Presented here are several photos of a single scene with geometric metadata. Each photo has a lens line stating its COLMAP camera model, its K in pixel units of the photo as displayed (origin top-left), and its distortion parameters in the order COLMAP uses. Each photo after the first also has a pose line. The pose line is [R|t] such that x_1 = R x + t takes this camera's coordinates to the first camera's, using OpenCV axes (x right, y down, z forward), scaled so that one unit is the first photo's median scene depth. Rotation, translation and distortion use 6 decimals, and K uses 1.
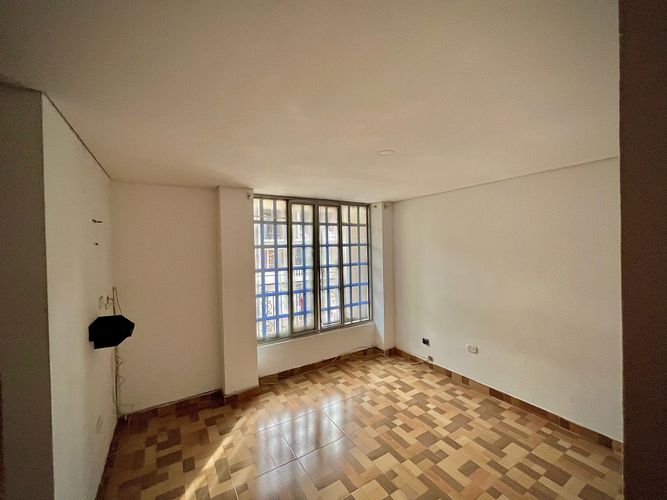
lens RADIAL K [[269.4, 0, 333.6], [0, 269.4, 249.6], [0, 0, 1]] dist [-0.006794, 0.001483]
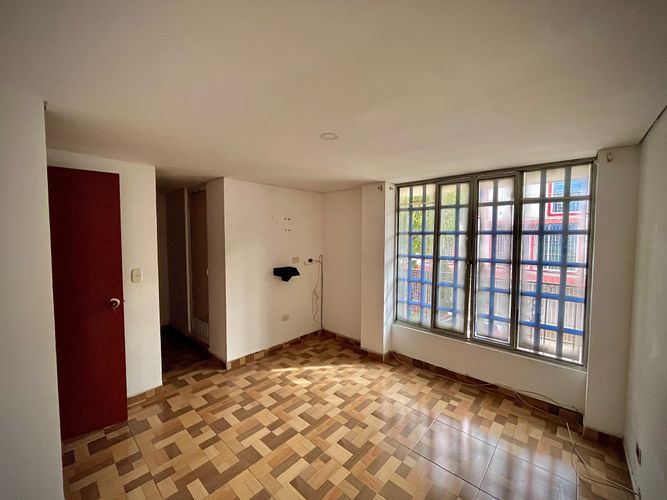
lens RADIAL K [[269.4, 0, 329.6], [0, 269.4, 250.8], [0, 0, 1]] dist [-0.006794, 0.001483]
pose [[0.273675, 0.073907, -0.958979, 0.617717], [-0.021539, 0.997264, 0.070711, -0.009755], [0.961581, 0.001304, 0.274518, 0.398570]]
